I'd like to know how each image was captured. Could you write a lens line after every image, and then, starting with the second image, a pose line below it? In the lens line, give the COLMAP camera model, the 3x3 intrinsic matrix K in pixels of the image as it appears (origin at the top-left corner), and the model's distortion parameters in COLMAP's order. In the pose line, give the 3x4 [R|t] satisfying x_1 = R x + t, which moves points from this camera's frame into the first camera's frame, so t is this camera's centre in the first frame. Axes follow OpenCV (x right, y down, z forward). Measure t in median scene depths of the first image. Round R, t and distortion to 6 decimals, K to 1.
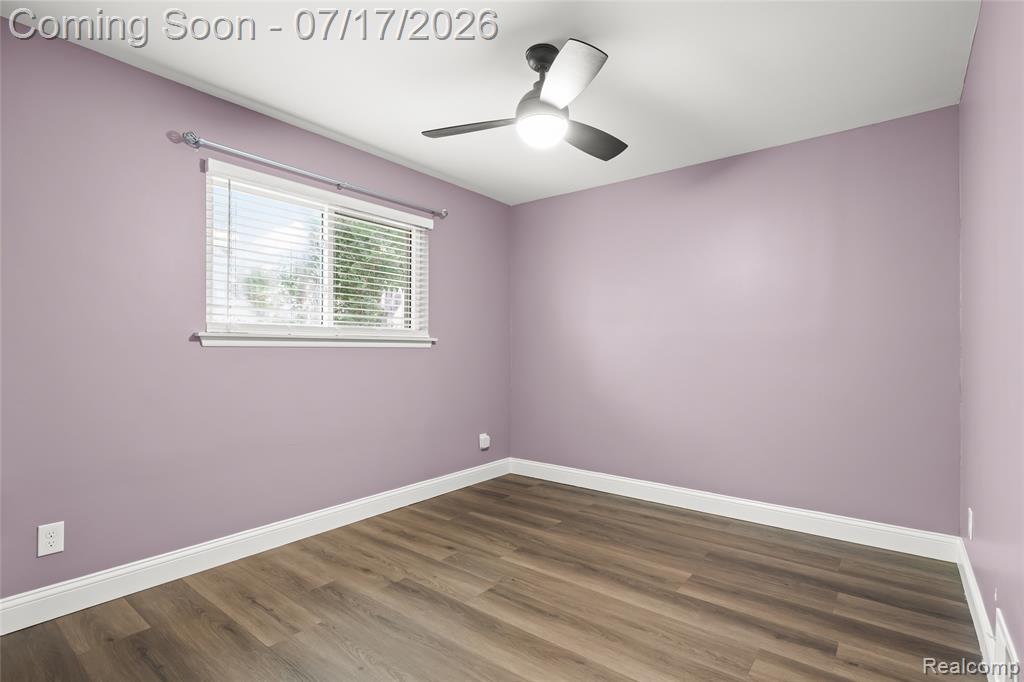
lens RADIAL K [[494.5, 0, 512.5], [0, 494.5, 346.9], [0, 0, 1]] dist [0.003825, 0.000483]
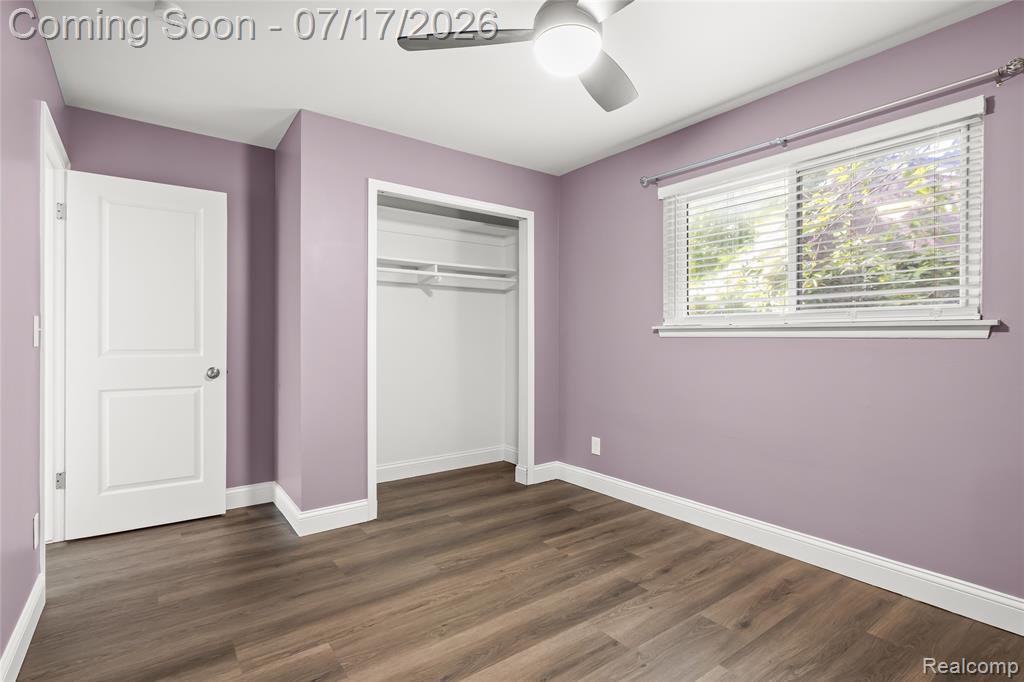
lens RADIAL K [[494.5, 0, 513.3], [0, 494.5, 339.6], [0, 0, 1]] dist [0.003825, 0.000483]
pose [[-0.255621, -0.000115, -0.966777, 0.671409], [-0.001674, 0.999999, 0.000324, 0.005394], [0.966776, 0.001702, -0.255621, 0.917758]]
